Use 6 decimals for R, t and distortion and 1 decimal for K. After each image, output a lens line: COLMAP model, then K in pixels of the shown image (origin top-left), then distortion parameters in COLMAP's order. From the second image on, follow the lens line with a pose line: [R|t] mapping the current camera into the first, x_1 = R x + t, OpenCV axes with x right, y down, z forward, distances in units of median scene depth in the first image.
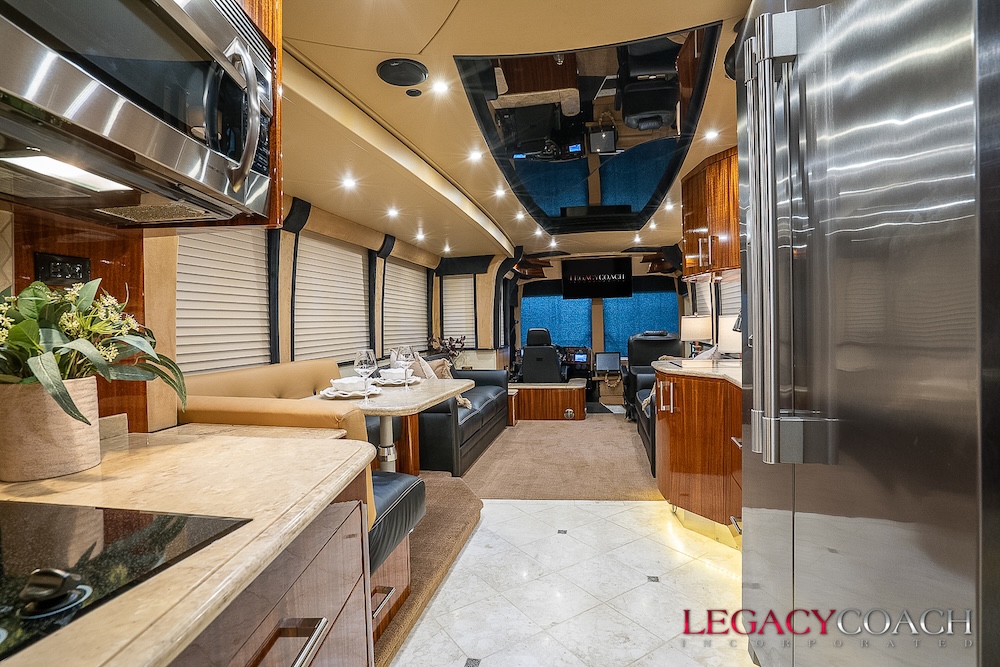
lens RADIAL K [[476.3, 0, 500.0], [0, 476.3, 333.5], [0, 0, 1]] dist [-0.045392, 0.019015]
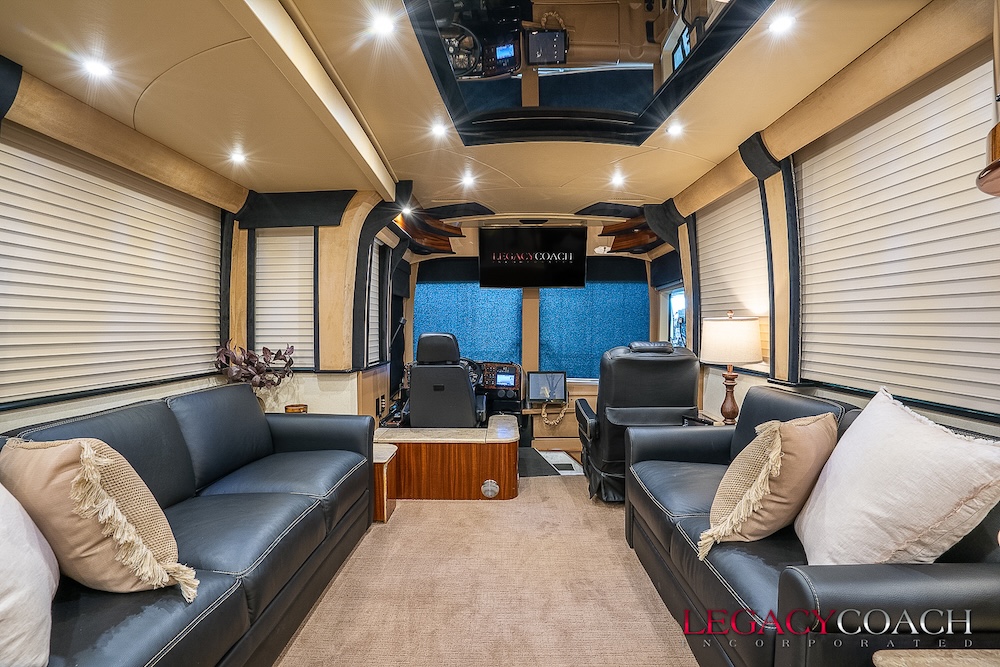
lens RADIAL K [[476.3, 0, 500.0], [0, 476.3, 333.5], [0, 0, 1]] dist [-0.045392, 0.019015]
pose [[0.981744, 0.021131, 0.189032, 0.045239], [-0.020650, 0.999777, -0.004516, -0.009145], [-0.189085, 0.000530, 0.981961, 0.424569]]
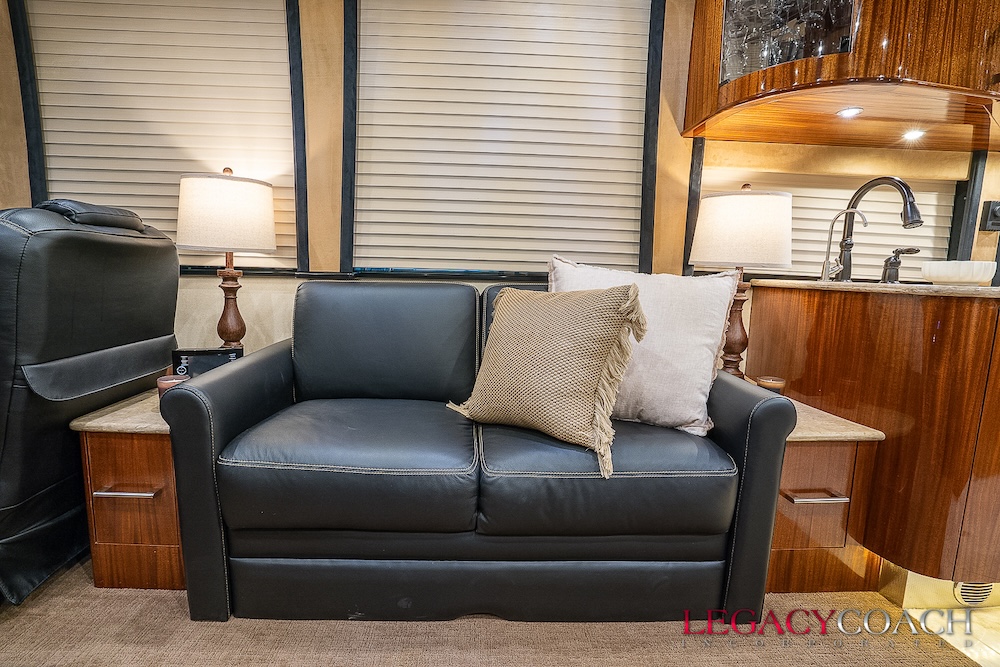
lens RADIAL K [[476.3, 0, 500.0], [0, 476.3, 333.5], [0, 0, 1]] dist [-0.045392, 0.019015]
pose [[-0.241588, -0.122669, 0.962594, 0.032865], [-0.000035, 0.991979, 0.126405, 0.019090], [-0.970379, 0.030504, -0.239654, 0.682595]]
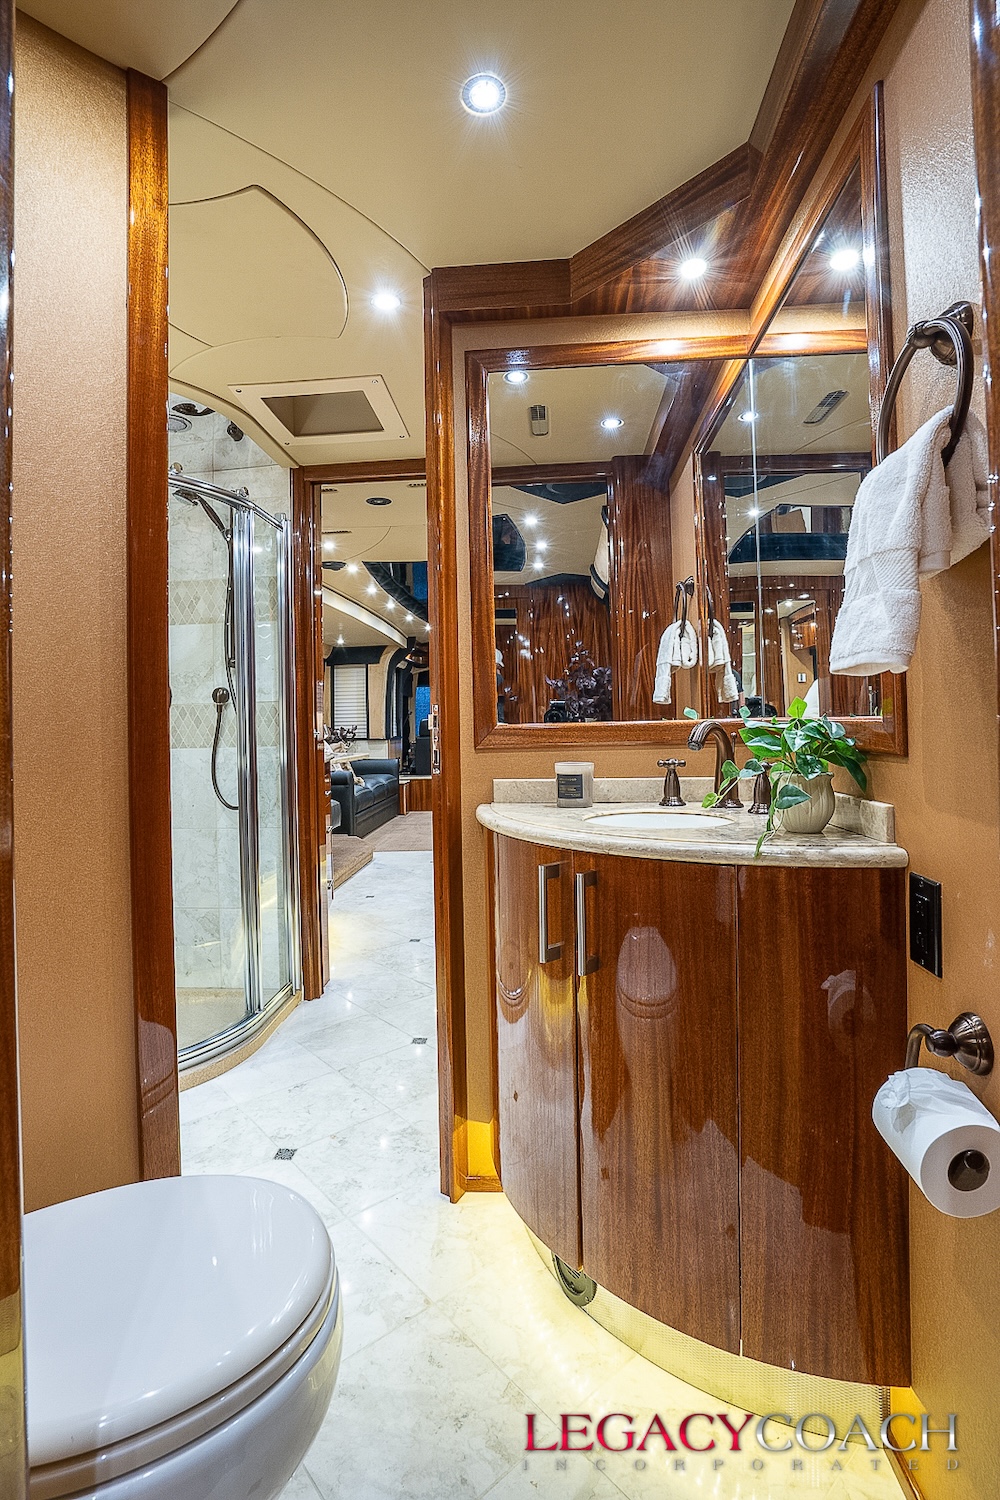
lens RADIAL K [[714.4, 0, 496.8], [0, 714.4, 728.3], [0, 0, 1]] dist [-0.045392, 0.019015]
pose [[0.990484, 0.006364, 0.137479, 0.011532], [-0.005238, 0.999950, -0.008548, 0.019789], [-0.137527, 0.007747, 0.990468, -0.485009]]
